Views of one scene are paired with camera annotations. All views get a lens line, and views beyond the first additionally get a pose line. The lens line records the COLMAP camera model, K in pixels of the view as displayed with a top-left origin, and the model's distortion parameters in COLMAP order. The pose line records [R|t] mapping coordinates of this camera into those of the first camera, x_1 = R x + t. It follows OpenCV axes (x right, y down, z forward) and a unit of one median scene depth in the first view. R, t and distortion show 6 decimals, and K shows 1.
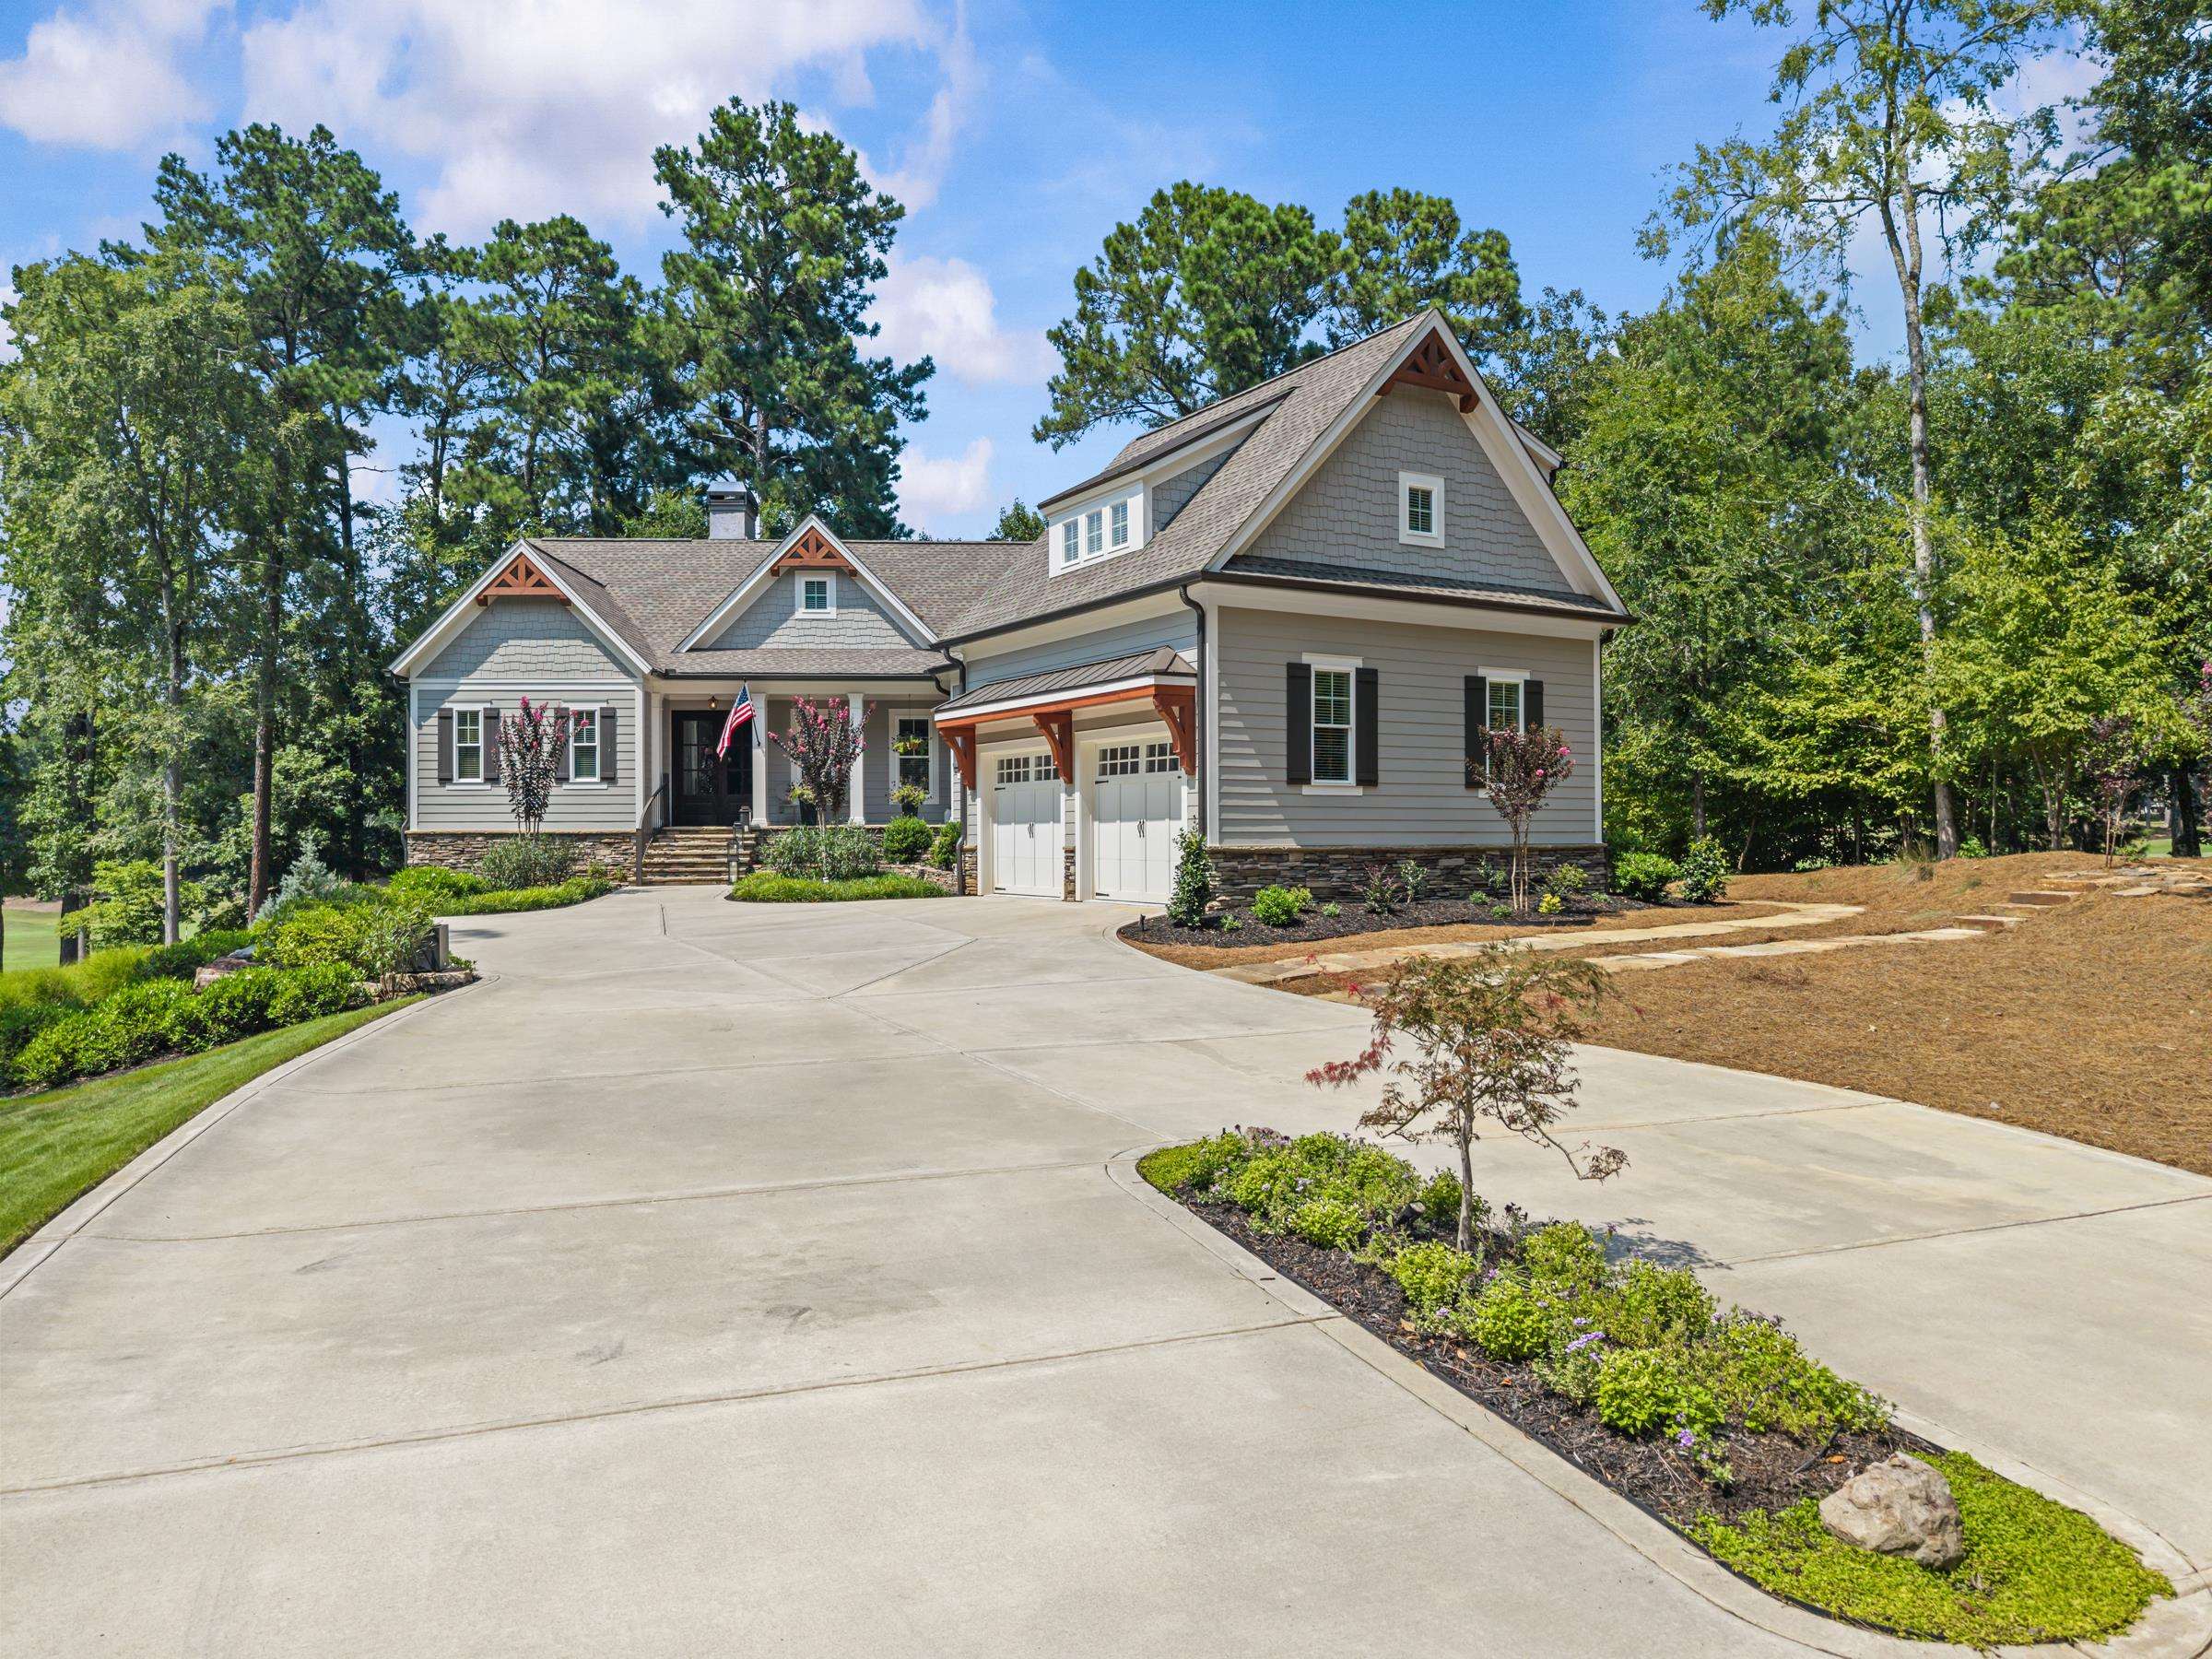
lens RADIAL K [[1528.3, 0, 1113.9], [0, 1528.3, 830.3], [0, 0, 1]] dist [0.005778, -0.003415]
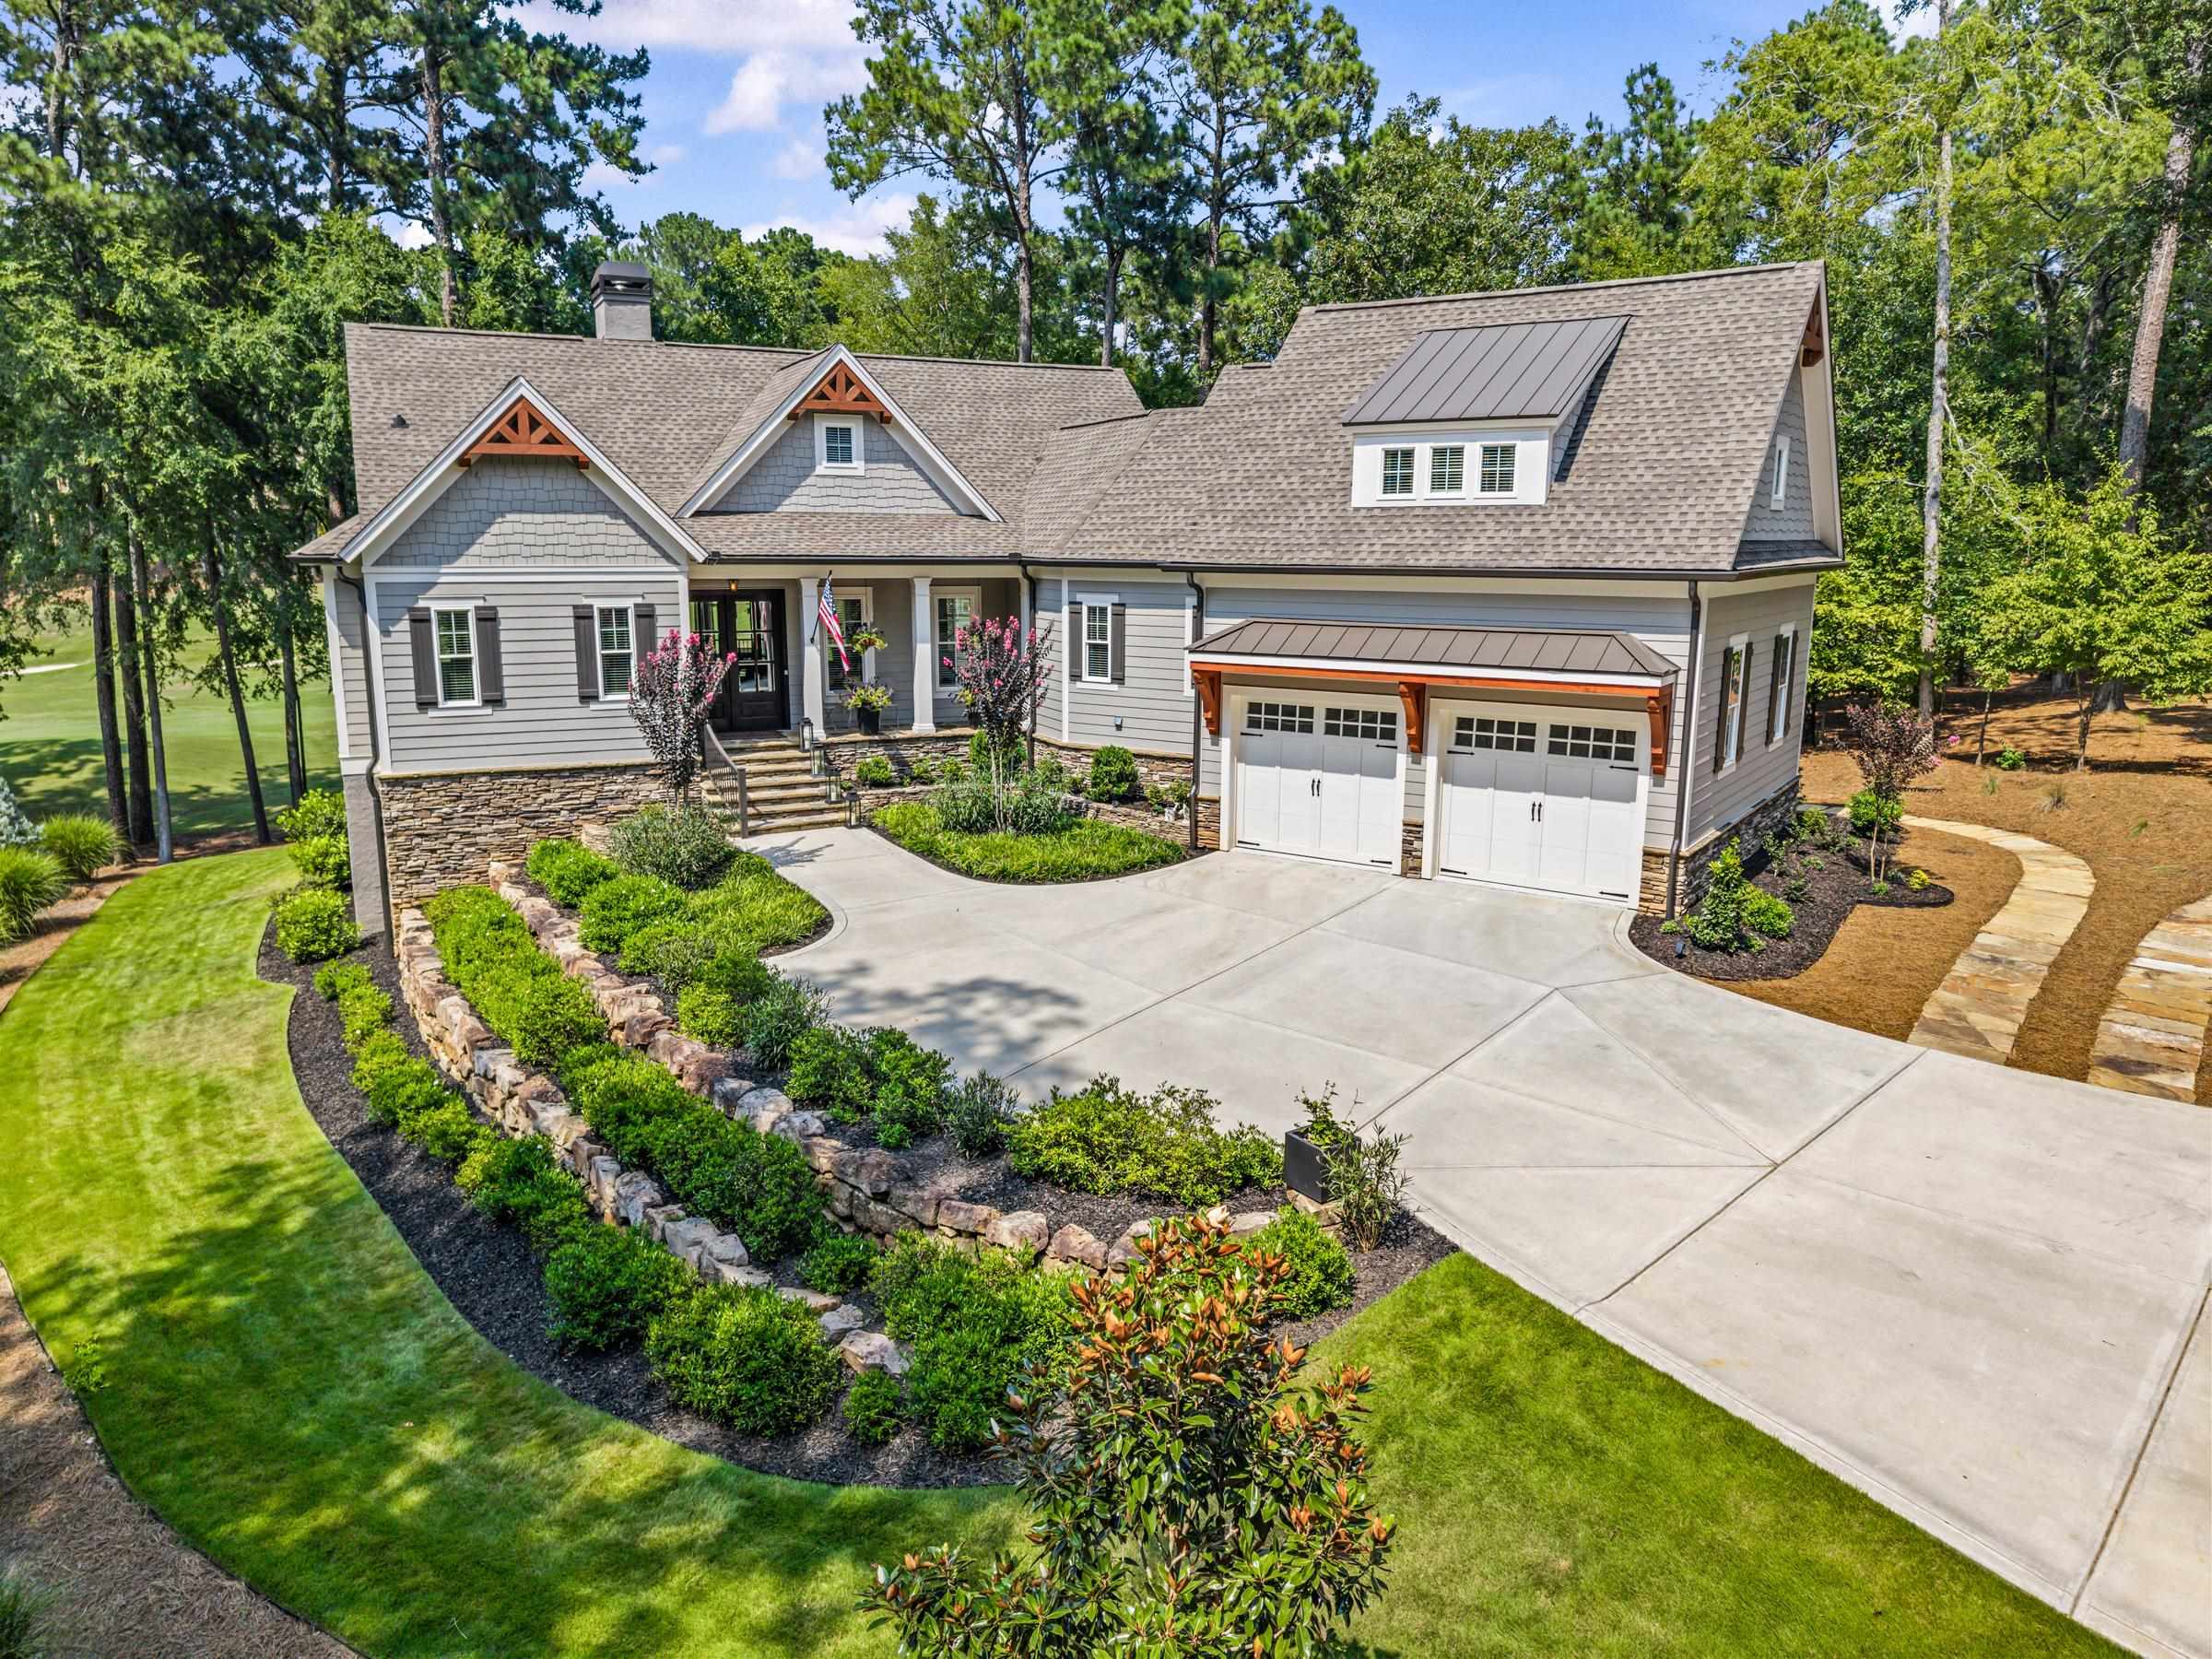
lens RADIAL K [[1528.3, 0, 1106.0], [0, 1528.3, 834.2], [0, 0, 1]] dist [0.005778, -0.003415]
pose [[0.919759, -0.067673, 0.386606, -0.424773], [-0.012670, 0.979390, 0.201579, -0.125680], [-0.392279, -0.190302, 0.899946, 0.181982]]
